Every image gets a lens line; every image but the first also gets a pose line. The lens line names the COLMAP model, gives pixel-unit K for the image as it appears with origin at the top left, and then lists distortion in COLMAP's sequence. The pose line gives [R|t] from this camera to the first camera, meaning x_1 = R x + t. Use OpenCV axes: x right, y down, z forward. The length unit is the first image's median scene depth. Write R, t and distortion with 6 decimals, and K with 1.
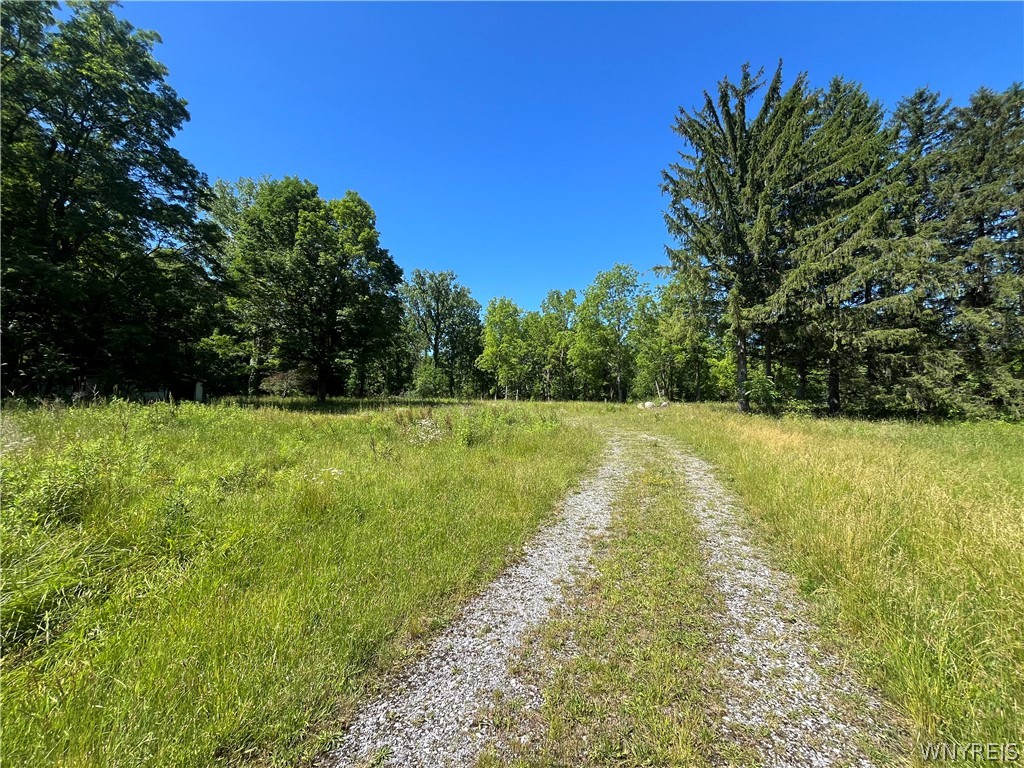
lens RADIAL K [[416.0, 0, 508.3], [0, 416.0, 384.9], [0, 0, 1]] dist [-0.010892, 0.001865]
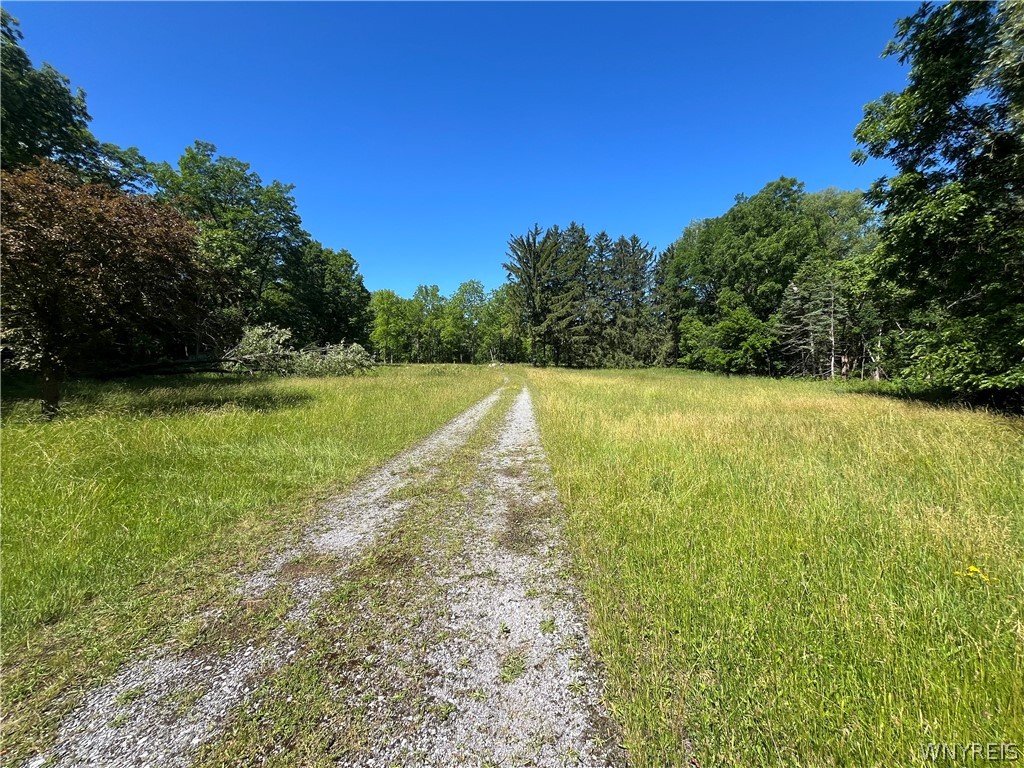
lens RADIAL K [[416.0, 0, 514.2], [0, 416.0, 381.7], [0, 0, 1]] dist [-0.010892, 0.001865]
pose [[0.908849, -0.030380, 0.416017, -0.496059], [-0.004306, 0.996608, 0.082184, -0.044774], [-0.417102, -0.076485, 0.905635, -1.040594]]
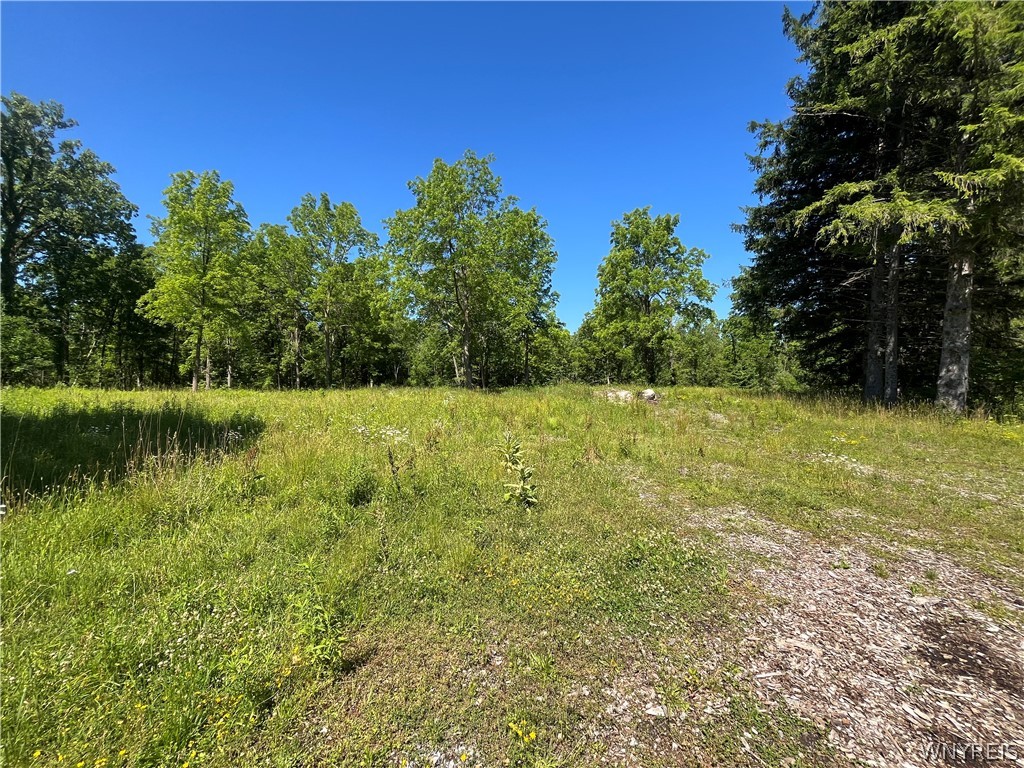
lens RADIAL K [[416.0, 0, 515.8], [0, 416.0, 379.8], [0, 0, 1]] dist [-0.010892, 0.001865]
pose [[0.765869, -0.014027, 0.642844, -0.119724], [-0.013397, 0.999197, 0.037764, 0.010620], [-0.642857, -0.037534, 0.765066, 0.893285]]
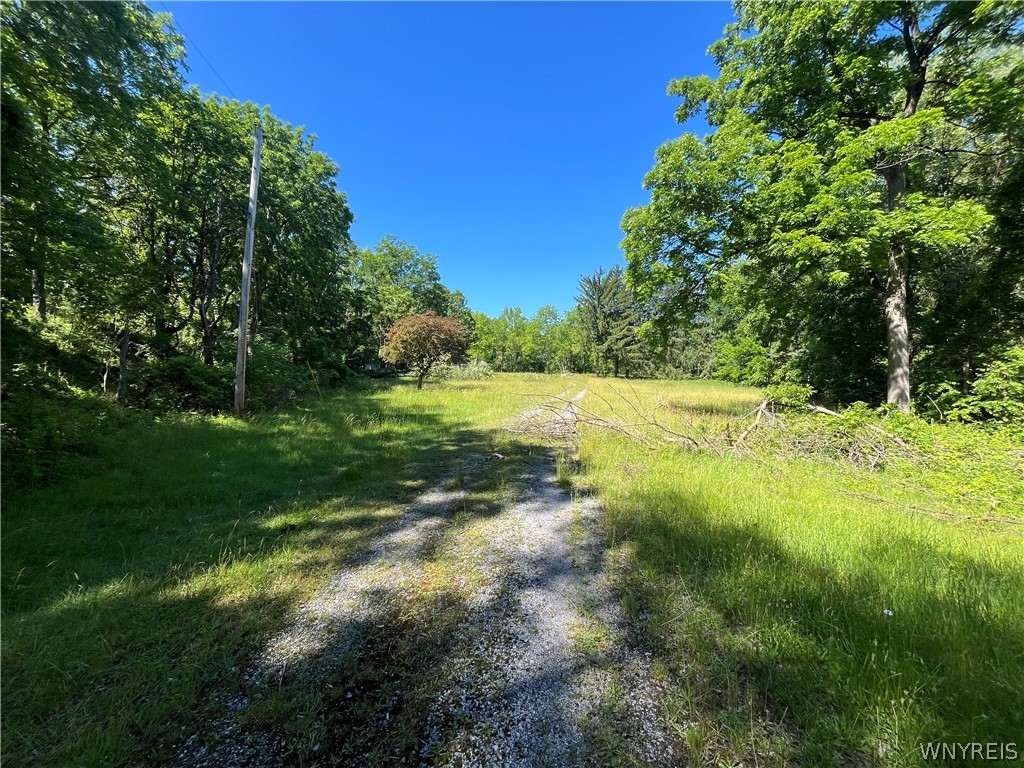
lens RADIAL K [[416.0, 0, 507.5], [0, 416.0, 379.8], [0, 0, 1]] dist [-0.010892, 0.001865]
pose [[0.969513, -0.000427, 0.245039, -0.750972], [-0.014437, 0.998162, 0.058860, -0.078738], [-0.244613, -0.060603, 0.967725, -1.638671]]
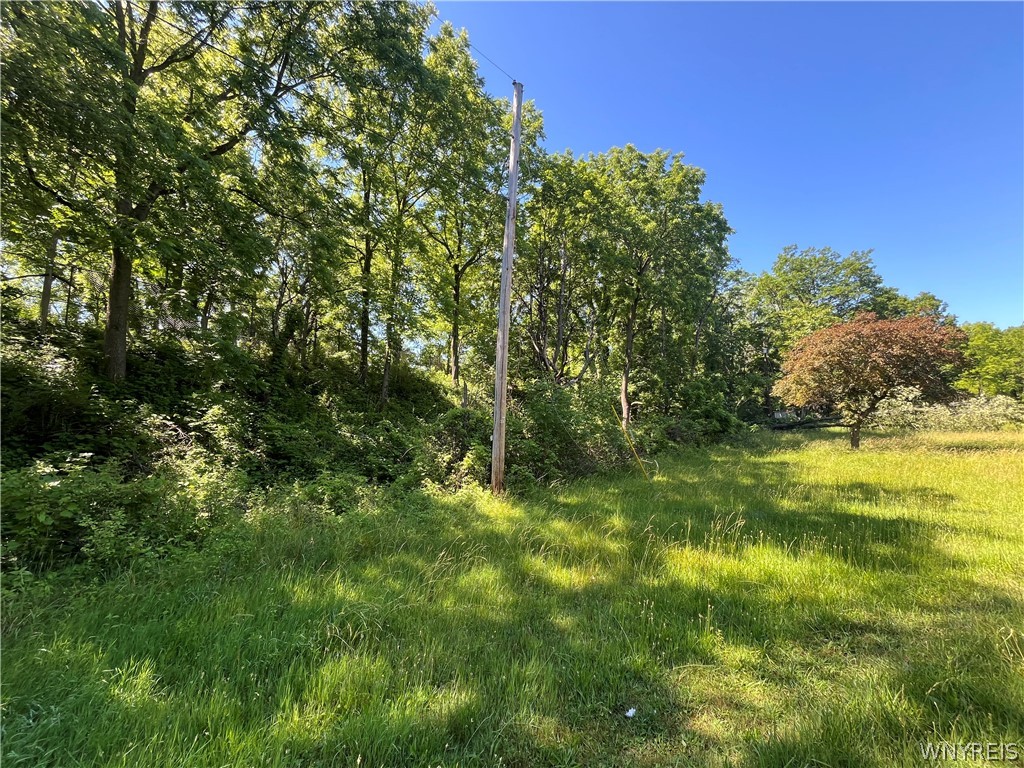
lens RADIAL K [[416.0, 0, 507.3], [0, 416.0, 383.0], [0, 0, 1]] dist [-0.010892, 0.001865]
pose [[0.781912, -0.080611, -0.618155, -0.725753], [0.044534, 0.996294, -0.073590, -0.063673], [0.621796, 0.030012, 0.782604, -1.360198]]
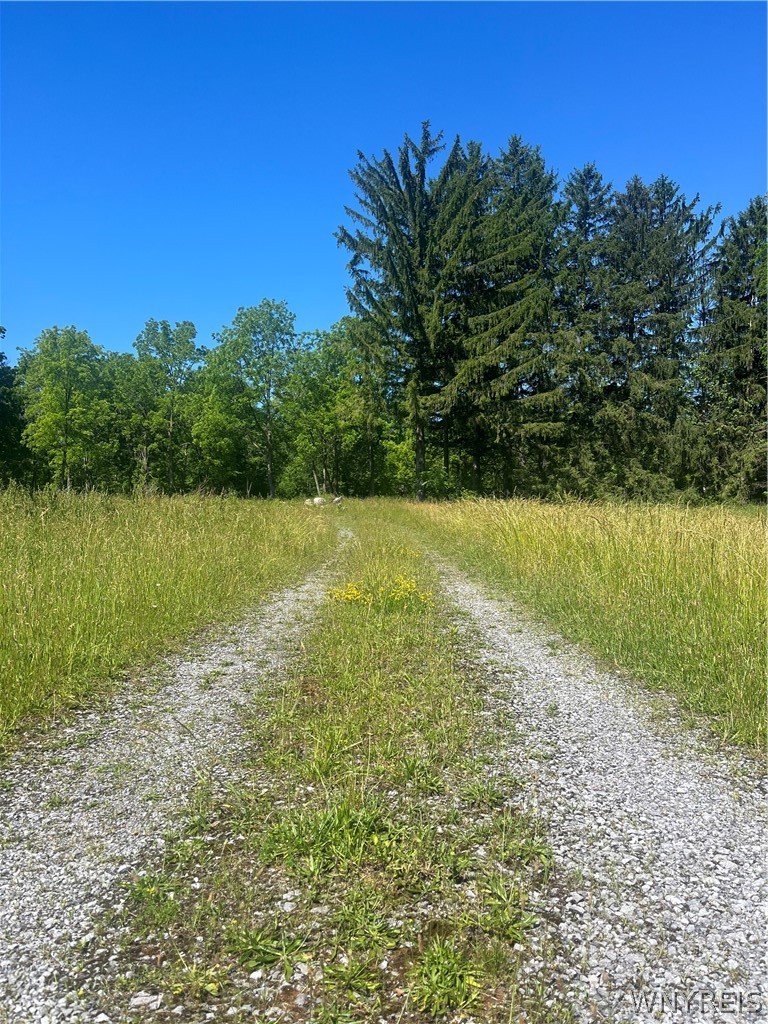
lens RADIAL K [[781.0, 0, 389.1], [0, 781.0, 518.6], [0, 0, 1]] dist [0.042211, -0.004393]
pose [[0.896087, -0.022999, 0.443282, -0.246088], [-0.000409, 0.998613, 0.052640, 0.004108], [-0.443878, -0.047351, 0.894835, -0.478469]]
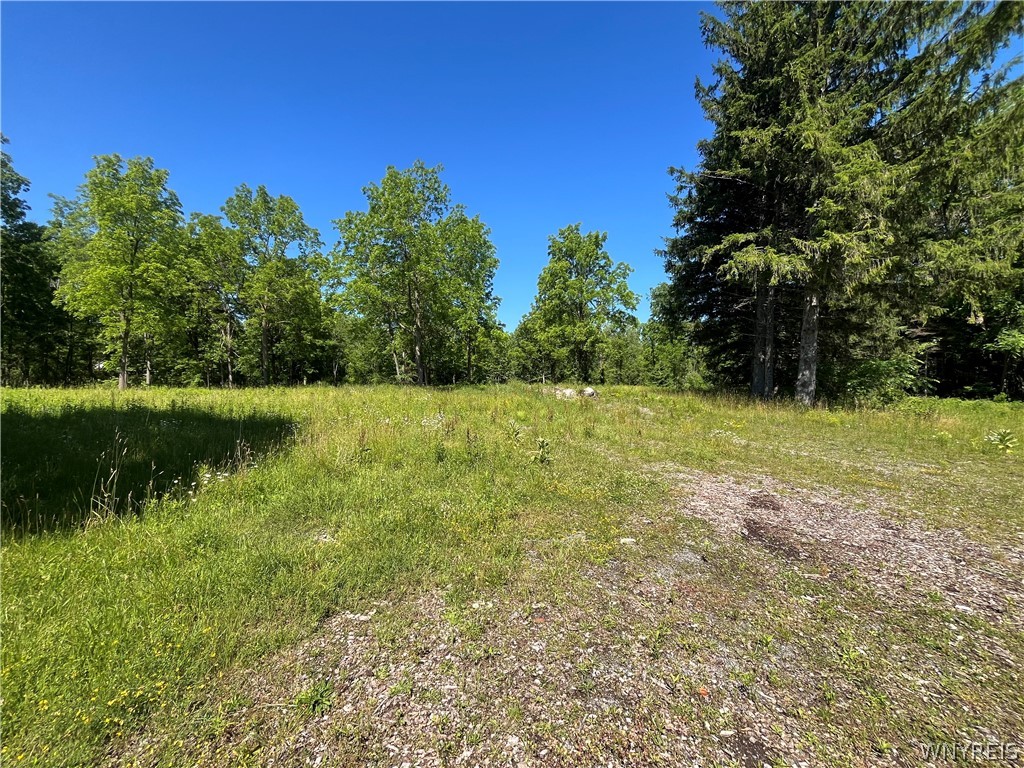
lens RADIAL K [[416.0, 0, 516.9], [0, 416.0, 378.1], [0, 0, 1]] dist [-0.010892, 0.001865]
pose [[0.643876, -0.012546, 0.765027, -0.216633], [-0.024495, 0.999015, 0.036999, 0.004094], [-0.764738, -0.042562, 0.642934, 0.864403]]
